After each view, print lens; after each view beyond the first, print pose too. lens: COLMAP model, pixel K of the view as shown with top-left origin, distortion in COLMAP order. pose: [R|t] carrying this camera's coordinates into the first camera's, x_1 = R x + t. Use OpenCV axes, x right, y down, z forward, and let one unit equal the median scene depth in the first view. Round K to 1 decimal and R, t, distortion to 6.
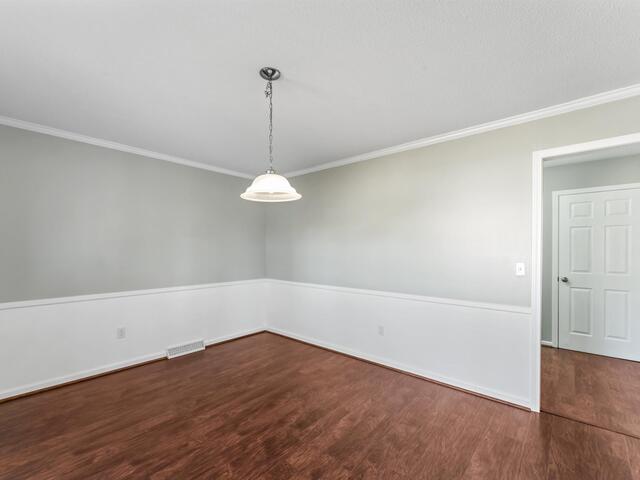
lens RADIAL K [[289.9, 0, 316.9], [0, 289.9, 245.1], [0, 0, 1]] dist [-0.000976, -0.000224]
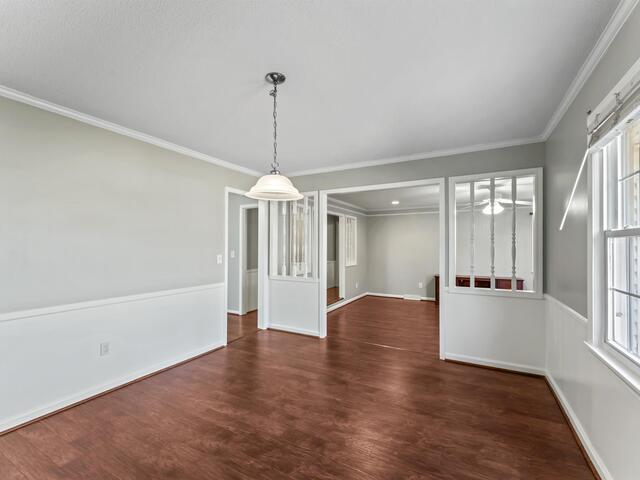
lens RADIAL K [[289.9, 0, 316.9], [0, 289.9, 245.1], [0, 0, 1]] dist [-0.000976, -0.000224]
pose [[-0.221747, 0.002029, 0.975102, -0.945447], [-0.014193, 0.999885, -0.005308, 0.009110], [-0.975001, -0.015017, -0.221693, 0.858869]]
